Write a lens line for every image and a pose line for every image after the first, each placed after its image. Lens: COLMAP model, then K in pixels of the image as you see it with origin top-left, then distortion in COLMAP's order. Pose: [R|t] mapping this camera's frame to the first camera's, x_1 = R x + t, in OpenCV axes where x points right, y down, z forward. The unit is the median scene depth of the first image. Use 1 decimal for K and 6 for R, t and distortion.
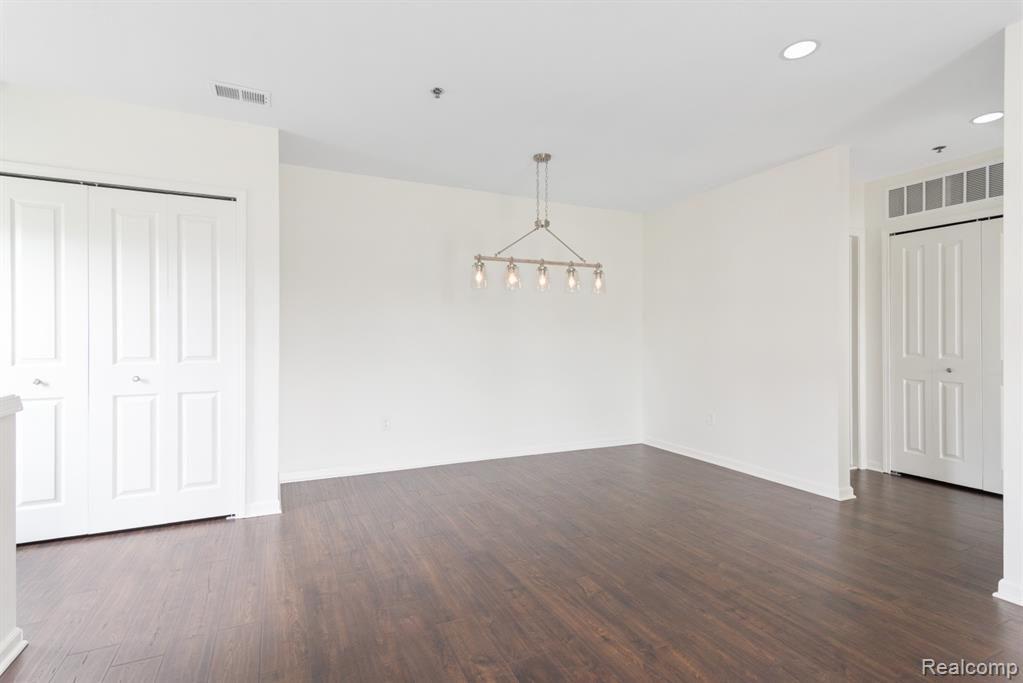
lens RADIAL K [[495.1, 0, 511.5], [0, 495.1, 341.5], [0, 0, 1]] dist [0.021675, -0.000018]
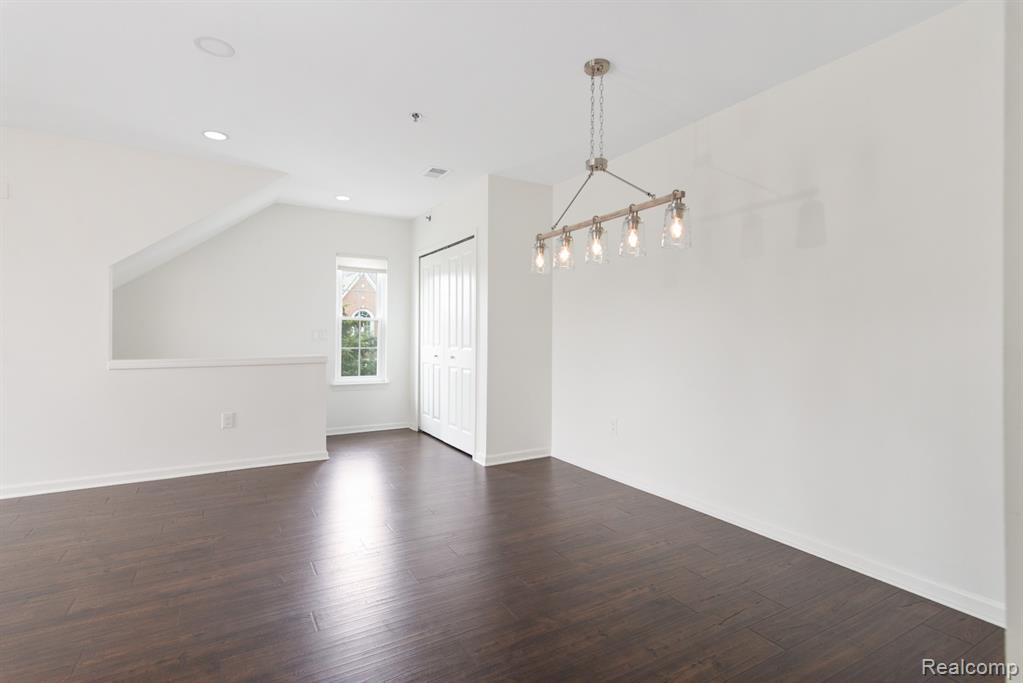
lens RADIAL K [[497.8, 0, 511.5], [0, 497.8, 341.5], [0, 0, 1]] dist [-0.000622, -0.000036]
pose [[0.076938, 0.013435, -0.996945, 0.757149], [-0.012045, 0.999849, 0.012545, -0.002332], [0.996963, 0.011043, 0.077088, 0.861930]]
